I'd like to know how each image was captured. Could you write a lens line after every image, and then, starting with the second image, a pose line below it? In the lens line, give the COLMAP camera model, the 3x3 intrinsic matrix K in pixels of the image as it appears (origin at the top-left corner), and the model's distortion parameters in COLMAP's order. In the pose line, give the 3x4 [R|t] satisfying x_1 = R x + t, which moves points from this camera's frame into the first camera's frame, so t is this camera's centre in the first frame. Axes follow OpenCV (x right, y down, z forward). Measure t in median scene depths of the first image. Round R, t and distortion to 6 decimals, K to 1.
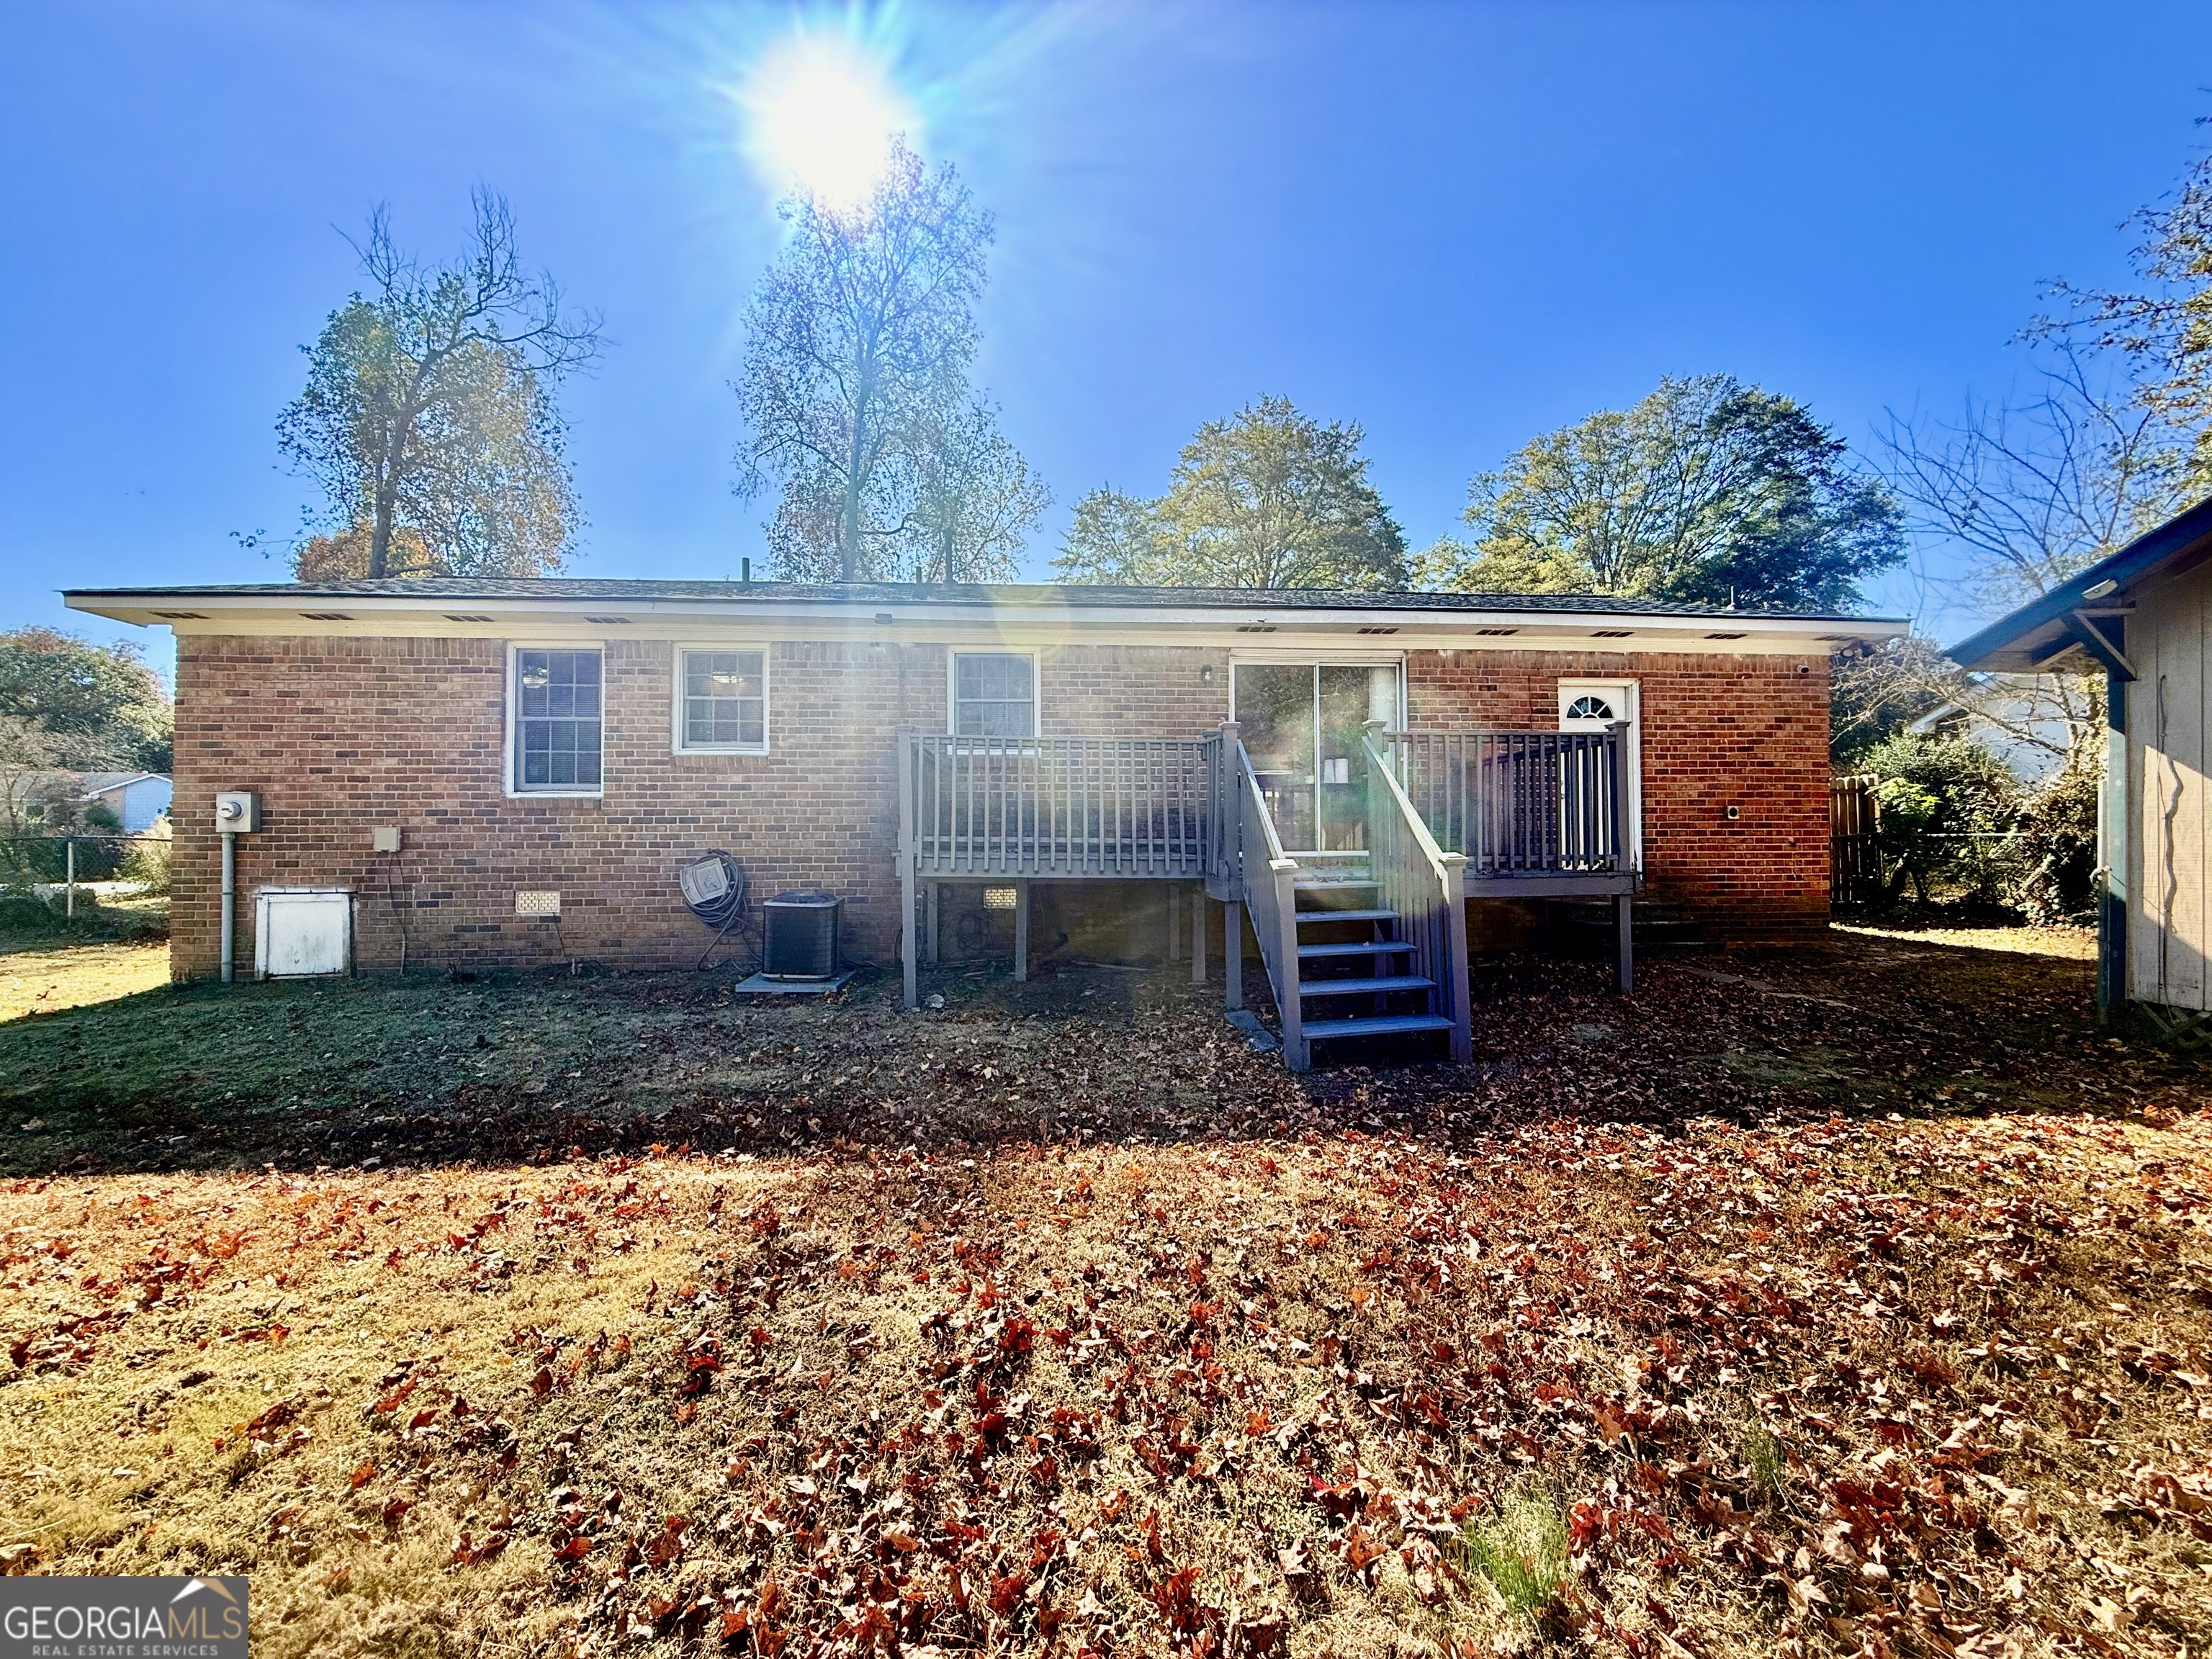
lens RADIAL K [[882.5, 0, 1108.6], [0, 882.5, 842.9], [0, 0, 1]] dist [-0.000917, 0.000598]
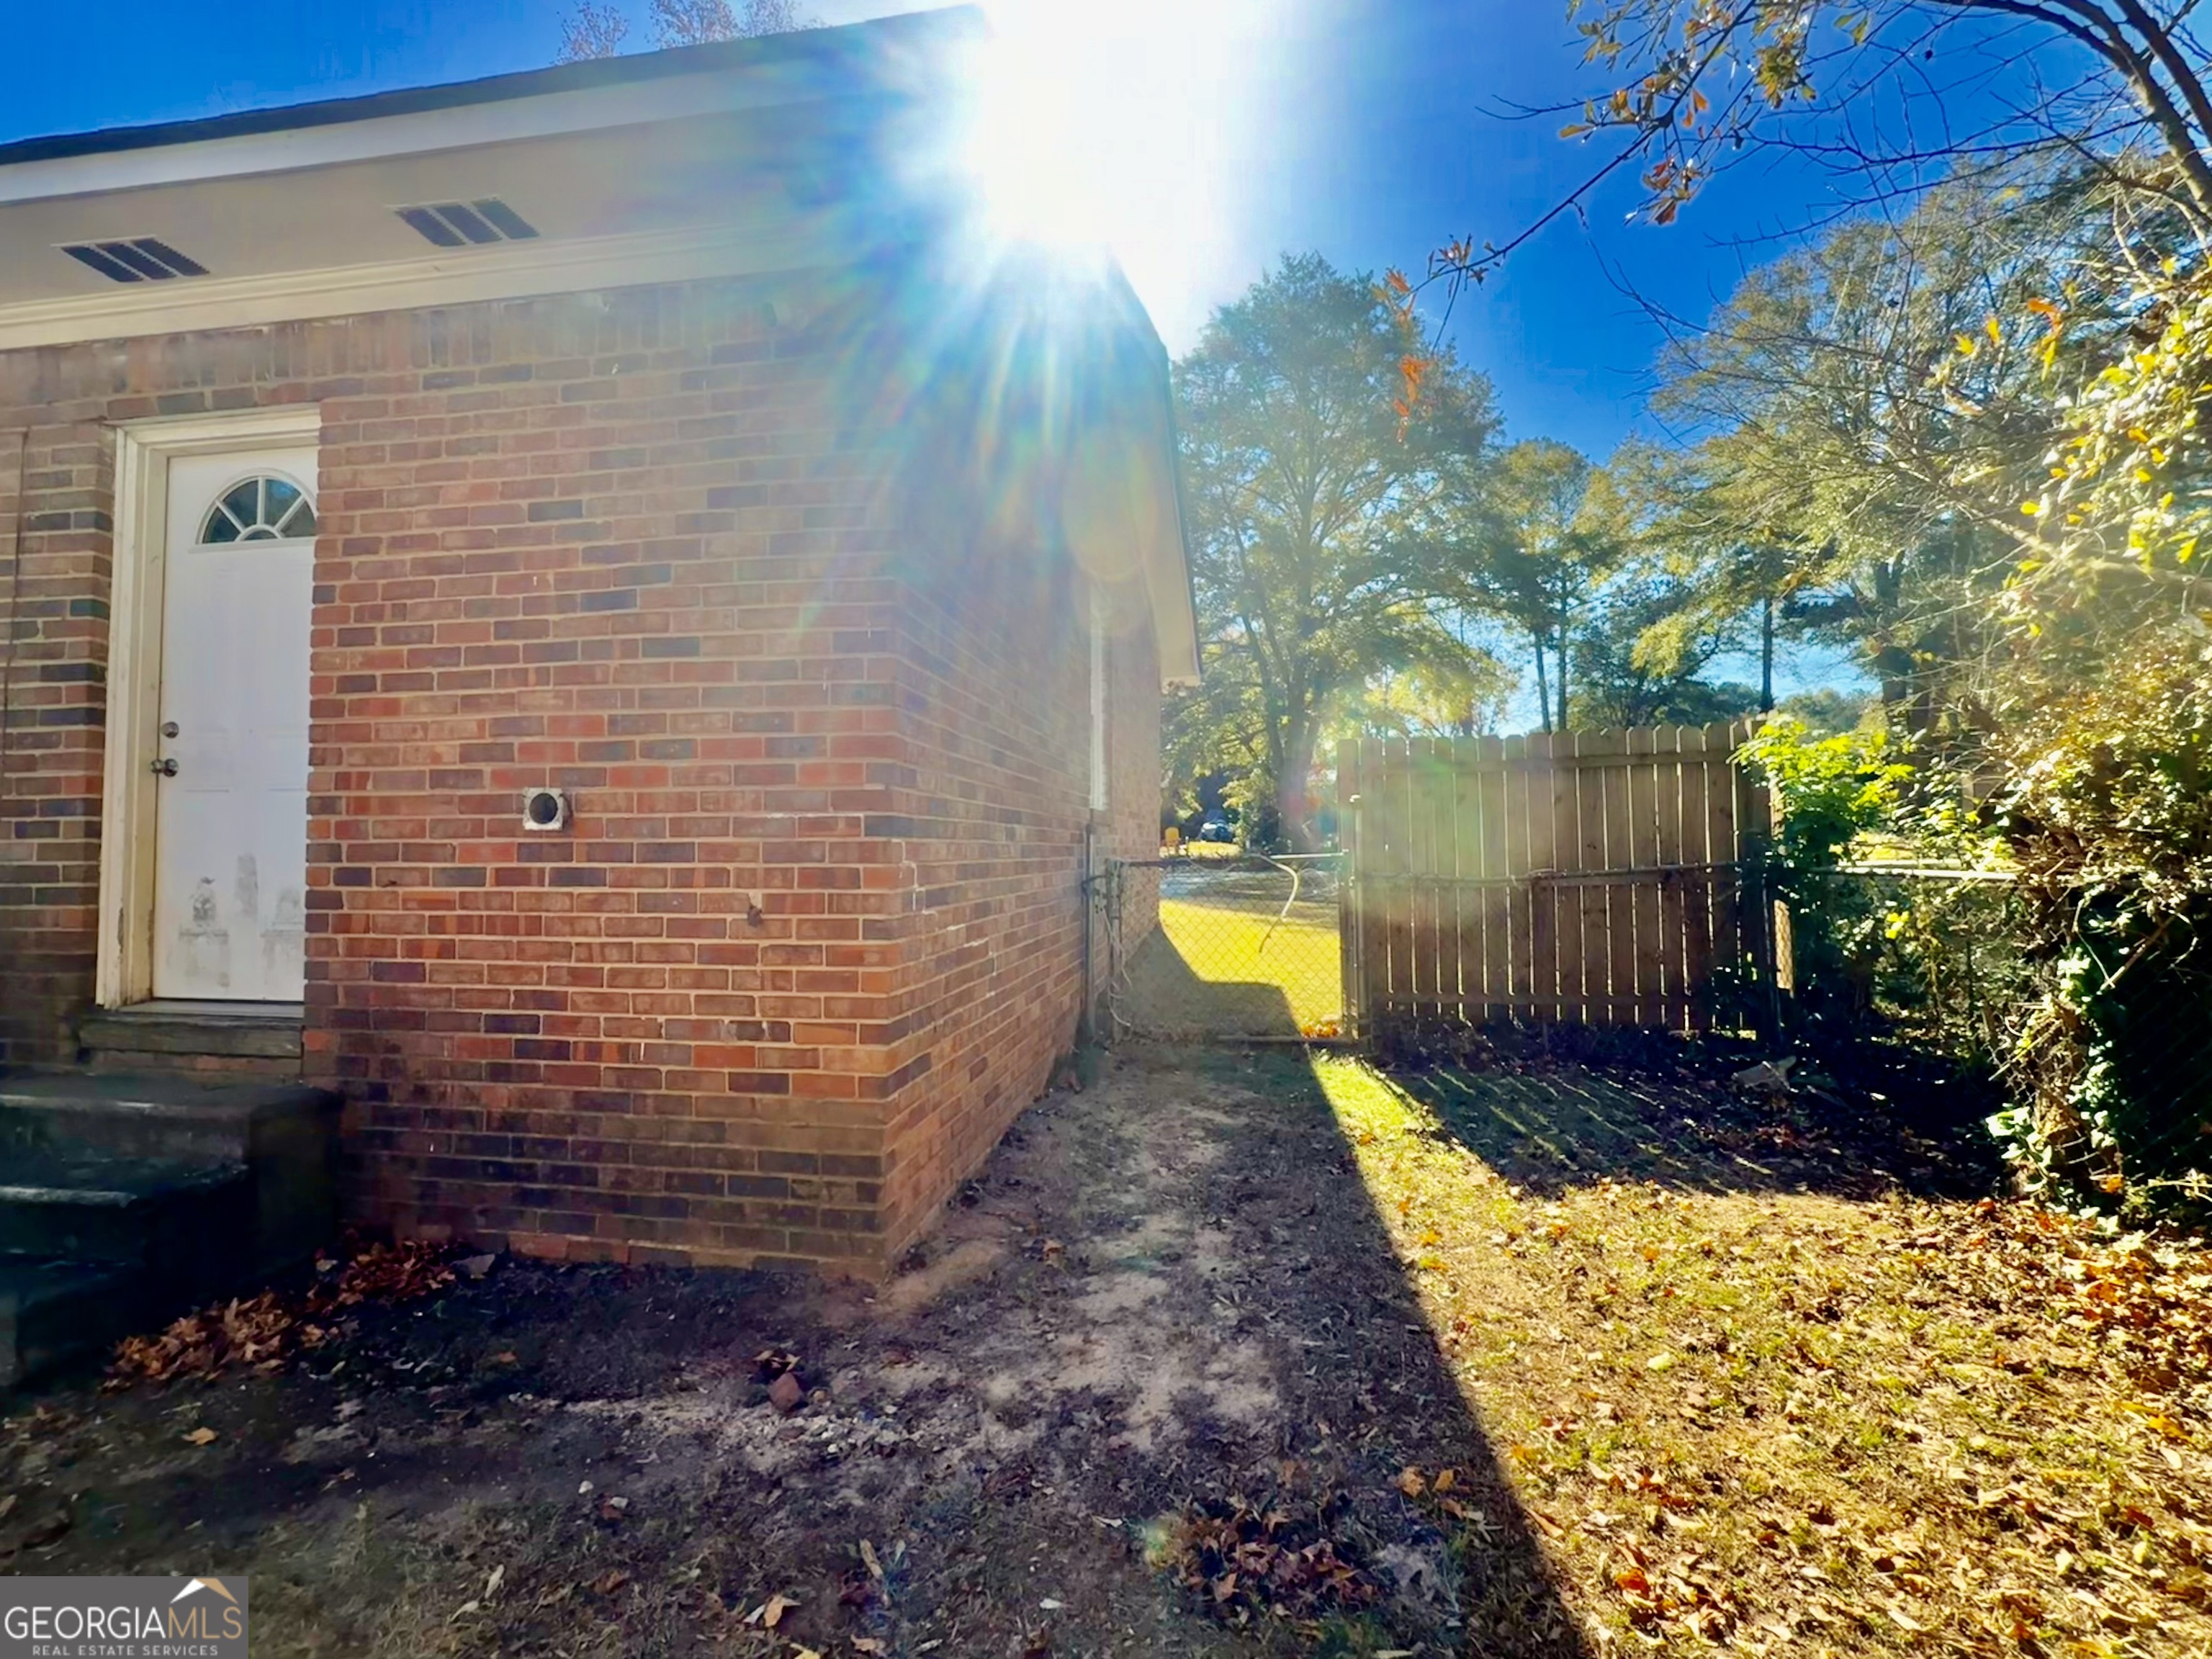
lens RADIAL K [[893.8, 0, 1107.5], [0, 893.8, 822.9], [0, 0, 1]] dist [0.013093, 0.000054]
pose [[0.970280, -0.003164, -0.241963, 0.961362], [-0.001295, 0.999832, -0.018266, -0.024231], [0.241980, 0.018036, 0.970114, 0.740855]]
